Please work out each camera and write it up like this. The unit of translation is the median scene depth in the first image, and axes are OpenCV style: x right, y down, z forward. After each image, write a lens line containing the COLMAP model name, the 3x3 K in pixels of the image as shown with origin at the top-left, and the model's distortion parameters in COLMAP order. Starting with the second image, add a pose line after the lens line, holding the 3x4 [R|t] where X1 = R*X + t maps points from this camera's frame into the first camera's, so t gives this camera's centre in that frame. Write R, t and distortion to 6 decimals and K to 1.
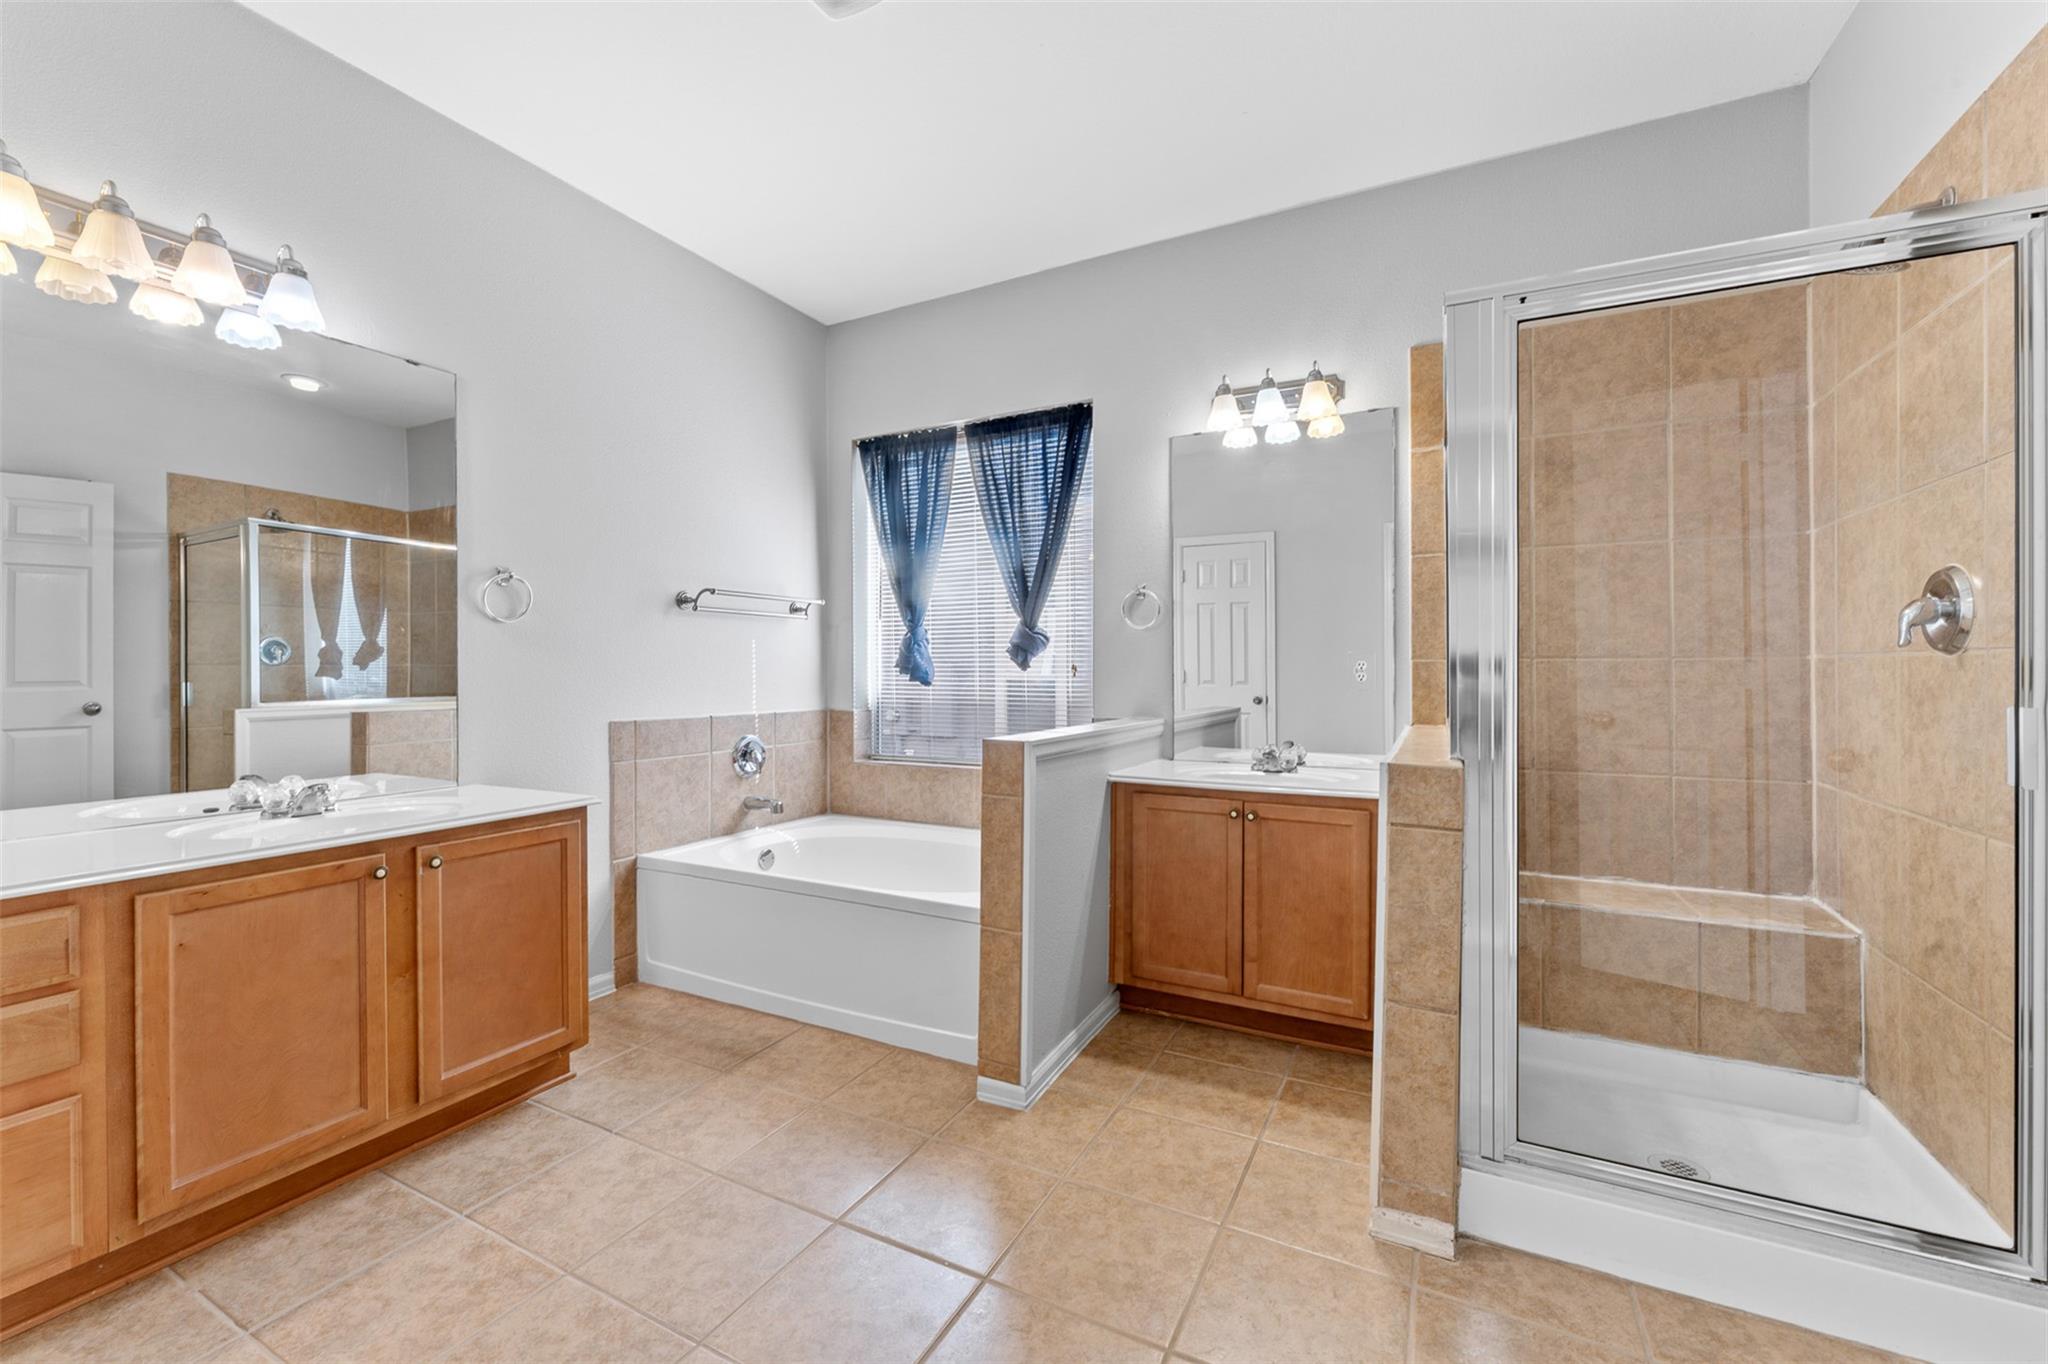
lens RADIAL K [[838.0, 0, 1039.1], [0, 838.0, 670.0], [0, 0, 1]] dist [-0.000756, -0.000500]
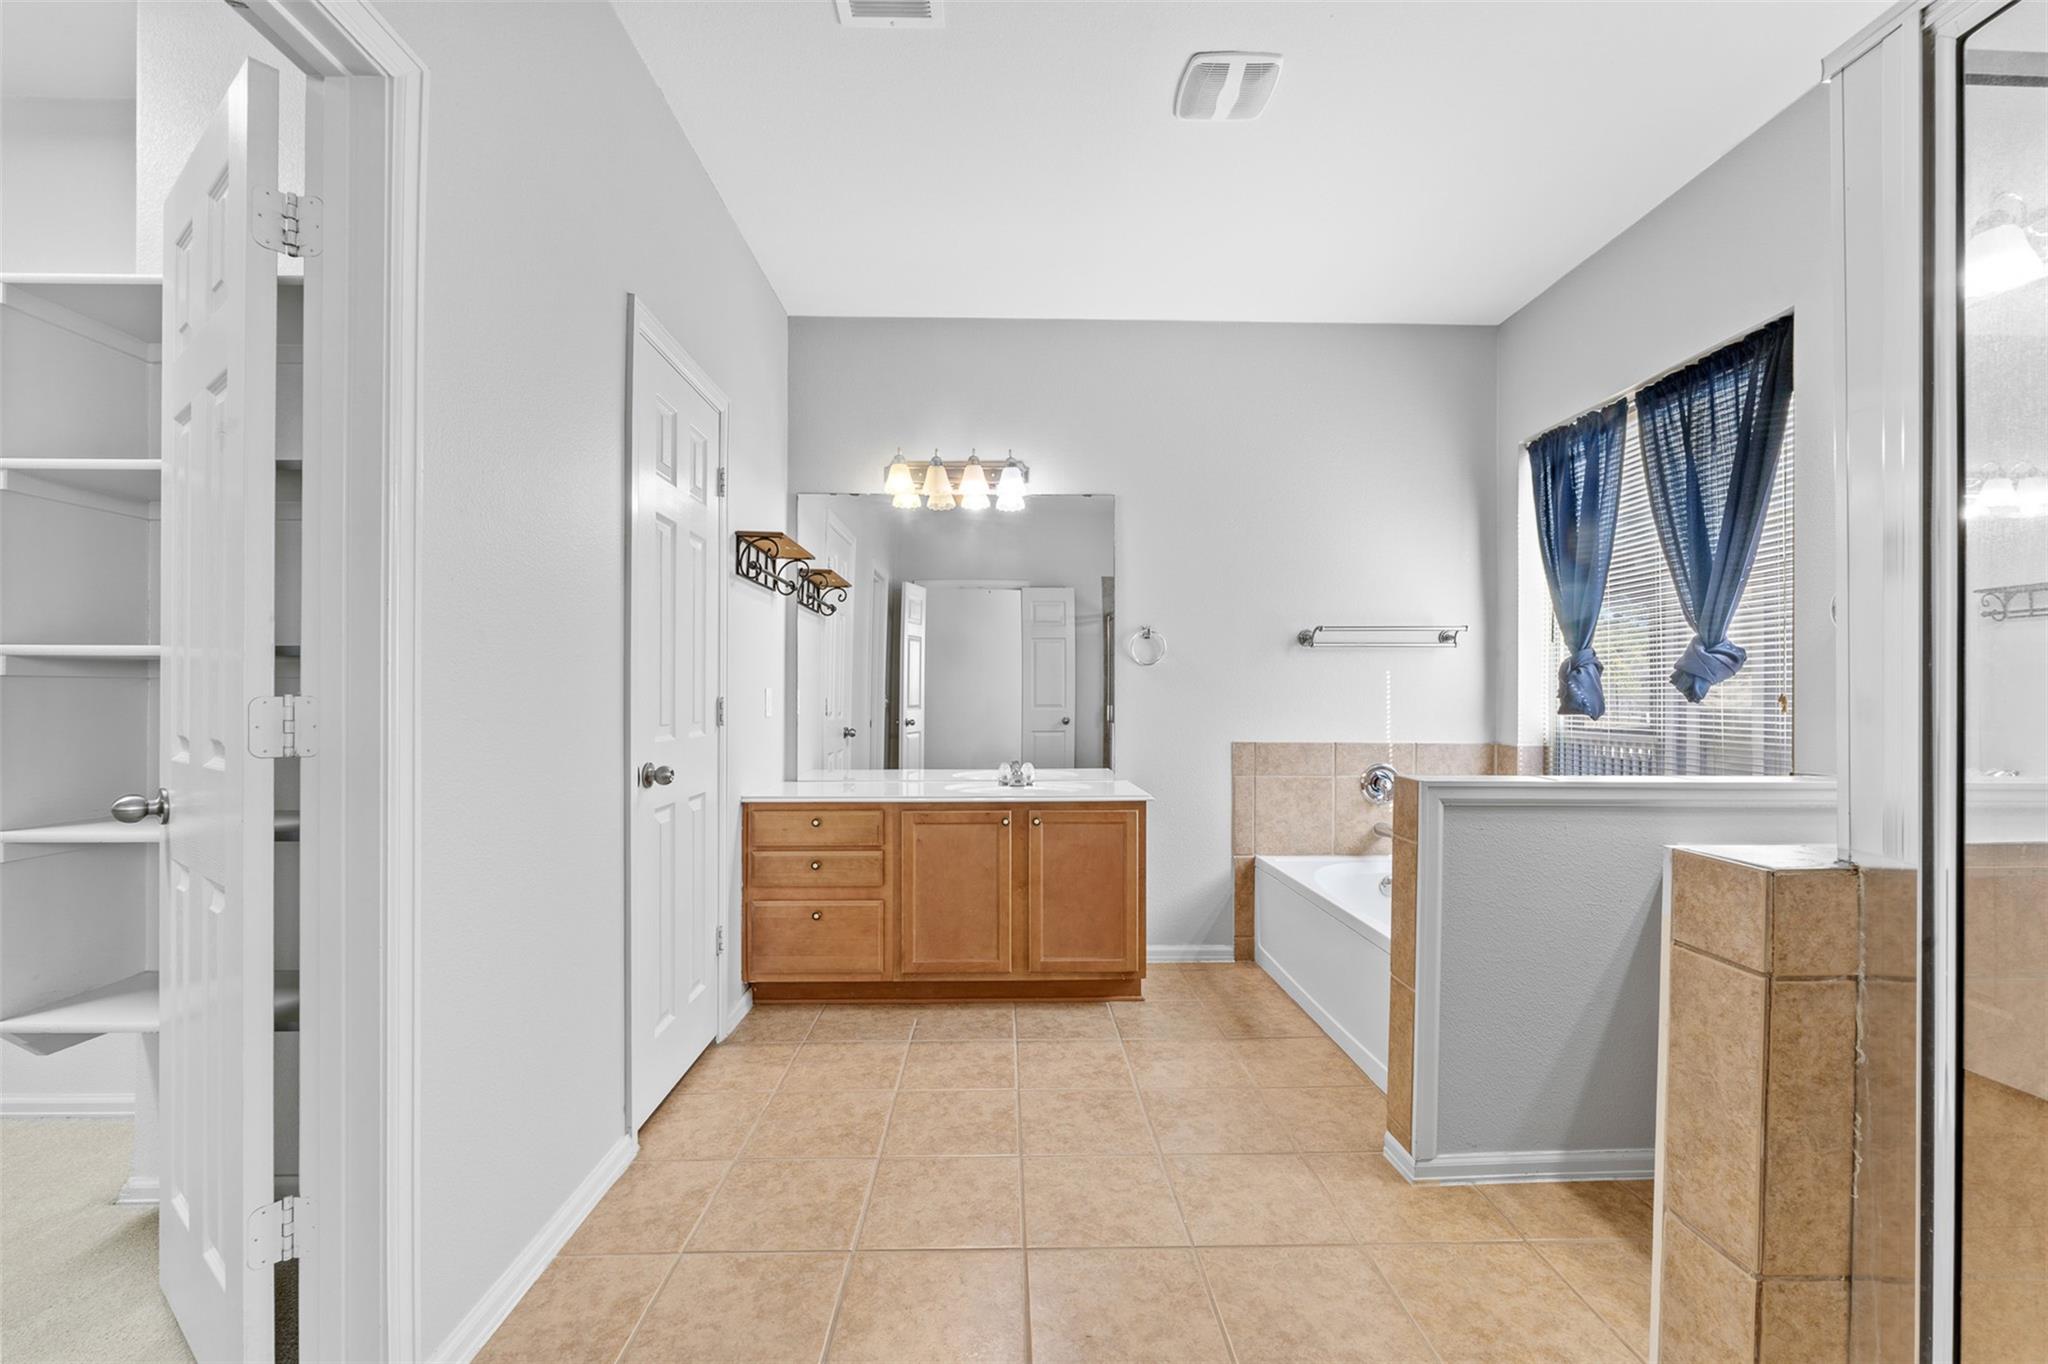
lens RADIAL K [[840.1, 0, 1019.0], [0, 840.1, 697.2], [0, 0, 1]] dist [-0.003667, -0.000142]
pose [[0.480875, 0.001177, -0.876788, 0.499838], [-0.003185, 0.999995, -0.000404, -0.003249], [0.876783, 0.002987, 0.480876, 0.159232]]
